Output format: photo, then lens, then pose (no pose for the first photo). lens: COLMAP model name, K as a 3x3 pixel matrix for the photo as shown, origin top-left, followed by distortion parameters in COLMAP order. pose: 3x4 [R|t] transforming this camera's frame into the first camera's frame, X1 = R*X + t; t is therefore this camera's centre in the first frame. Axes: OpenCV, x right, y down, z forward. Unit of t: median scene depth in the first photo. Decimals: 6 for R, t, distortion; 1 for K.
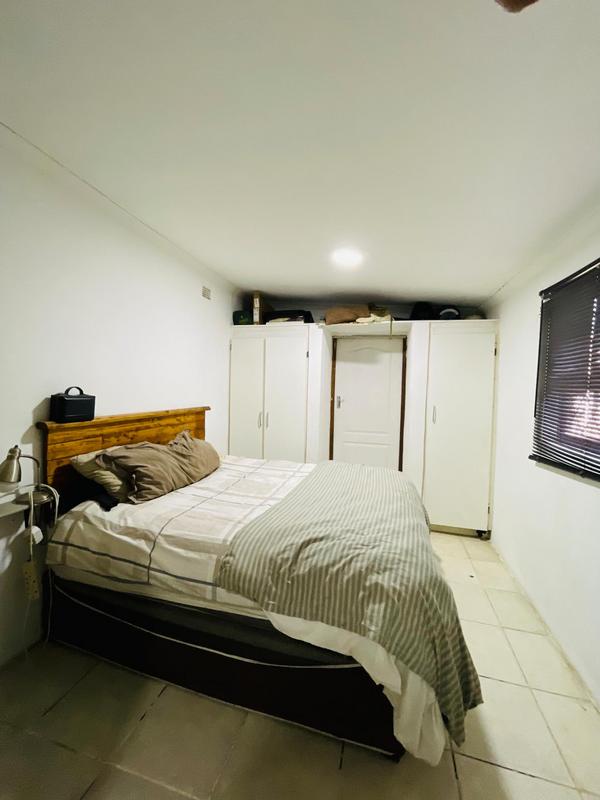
lens RADIAL K [[325.8, 0, 300.2], [0, 325.8, 401.0], [0, 0, 1]] dist [0.000636, -0.000437]
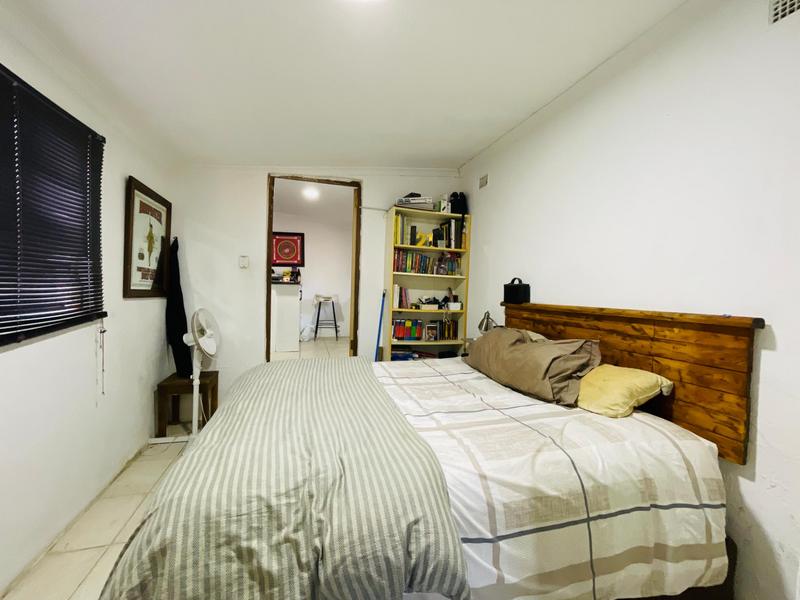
lens RADIAL K [[325.8, 0, 398.6], [0, 325.8, 296.2], [0, 0, 1]] dist [0.000636, -0.000437]
pose [[-0.844996, -0.040537, -0.533235, 0.352325], [-0.075894, 0.996121, 0.044539, 0.007147], [0.529361, 0.078105, -0.844794, 1.508117]]
